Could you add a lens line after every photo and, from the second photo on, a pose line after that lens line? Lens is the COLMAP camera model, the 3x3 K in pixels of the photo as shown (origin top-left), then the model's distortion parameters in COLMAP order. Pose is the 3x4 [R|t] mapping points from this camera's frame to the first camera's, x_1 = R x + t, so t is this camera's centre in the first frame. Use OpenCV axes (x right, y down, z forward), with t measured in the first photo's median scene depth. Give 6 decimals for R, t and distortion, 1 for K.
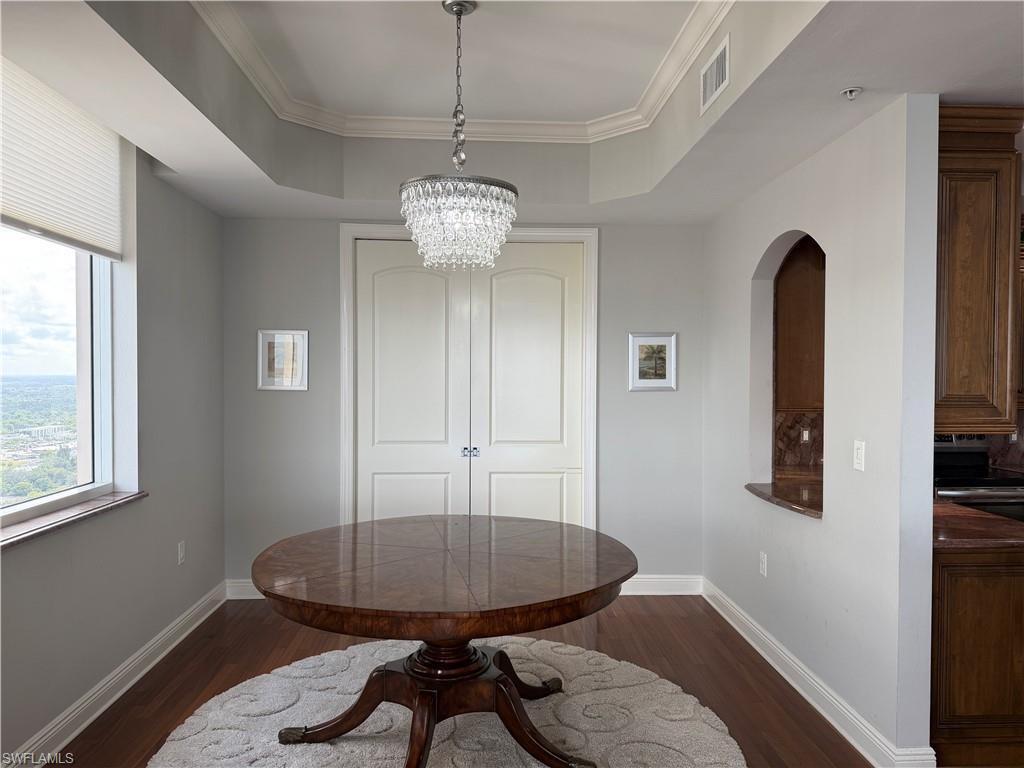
lens RADIAL K [[715.3, 0, 516.9], [0, 715.3, 386.4], [0, 0, 1]] dist [0.028262, -0.034398]
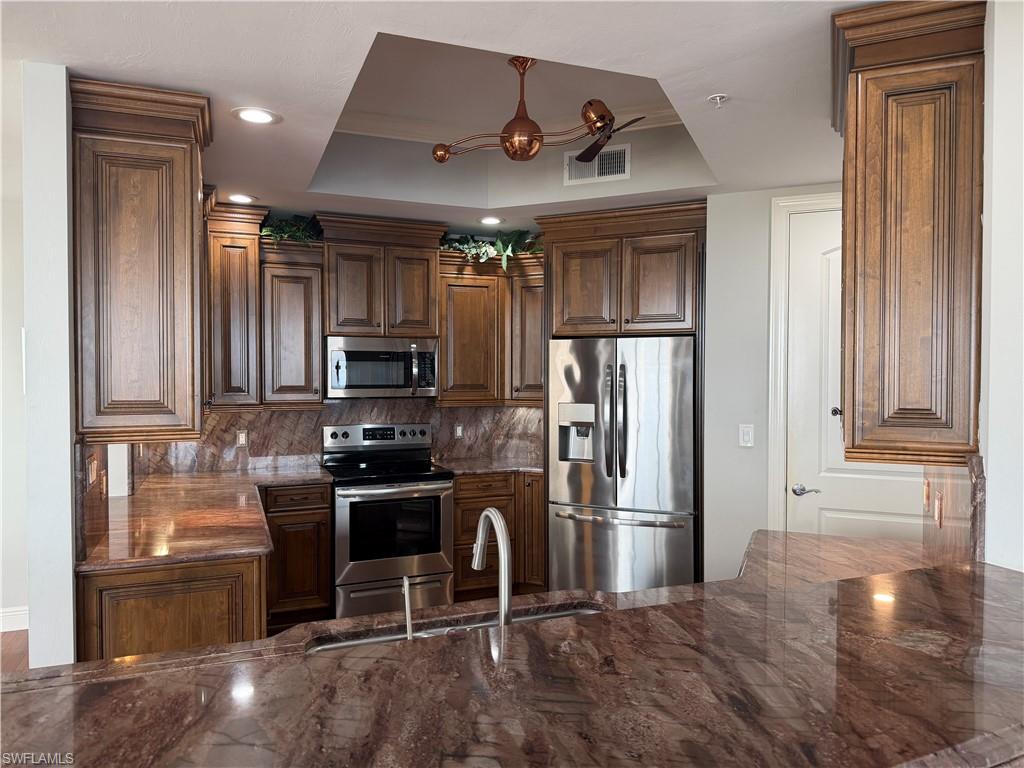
lens RADIAL K [[715.3, 0, 506.6], [0, 715.3, 384.5], [0, 0, 1]] dist [0.028262, -0.034398]
pose [[0.946906, -0.009264, 0.321378, 0.753300], [0.007761, 0.999952, 0.005958, -0.010420], [-0.321418, -0.003147, 0.946932, -0.022683]]
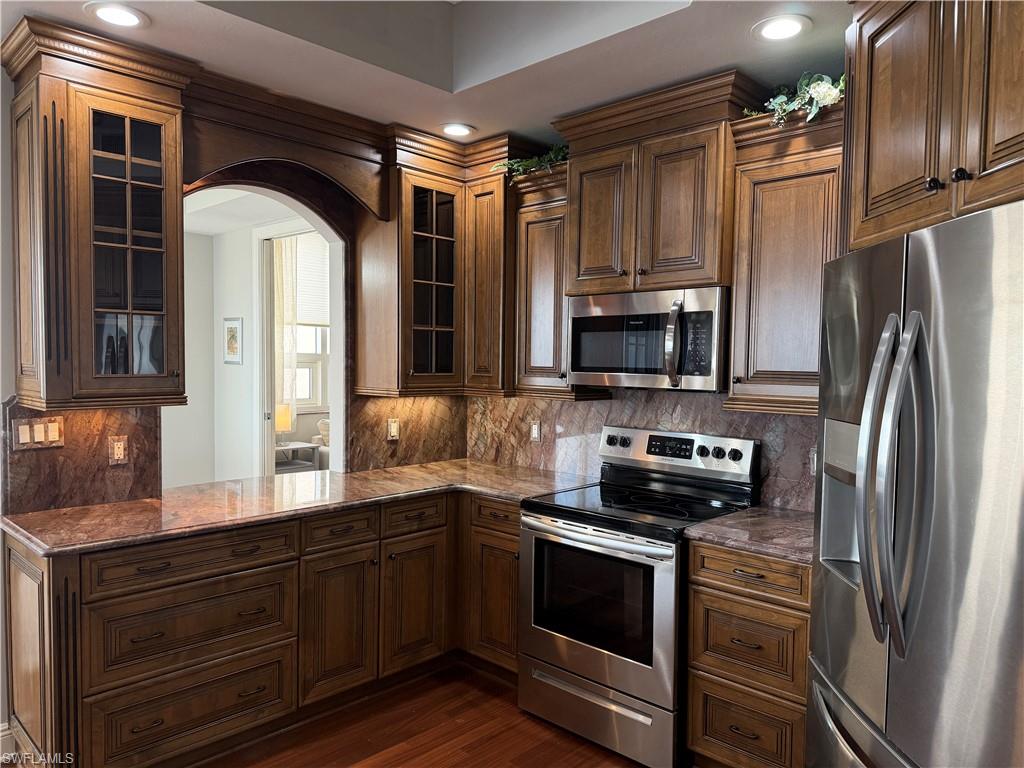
lens RADIAL K [[715.3, 0, 508.6], [0, 715.3, 392.0], [0, 0, 1]] dist [0.028262, -0.034398]
pose [[0.674838, 0.040139, -0.736874, 1.664596], [-0.018918, 0.999133, 0.037099, -0.002461], [0.737724, -0.011096, 0.675012, 0.806217]]
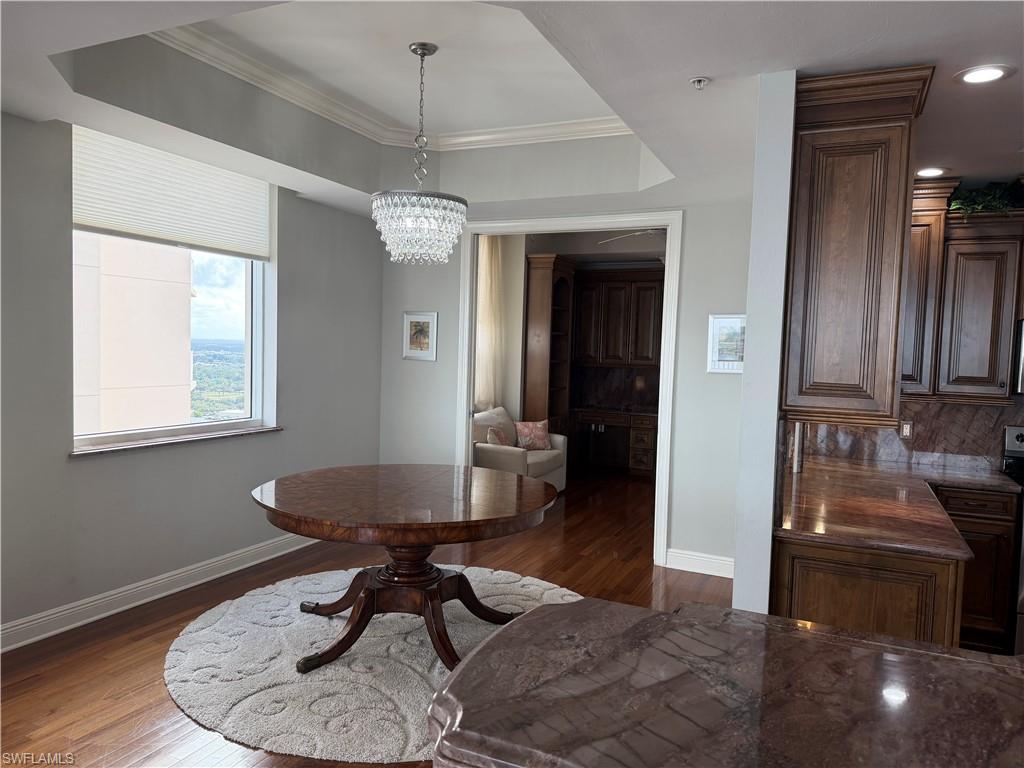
lens RADIAL K [[715.3, 0, 517.2], [0, 715.3, 387.4], [0, 0, 1]] dist [0.028262, -0.034398]
pose [[0.888745, 0.051002, -0.455556, 0.661081], [-0.036252, 0.998499, 0.041062, -0.006466], [0.456966, -0.019979, 0.889260, -0.034032]]
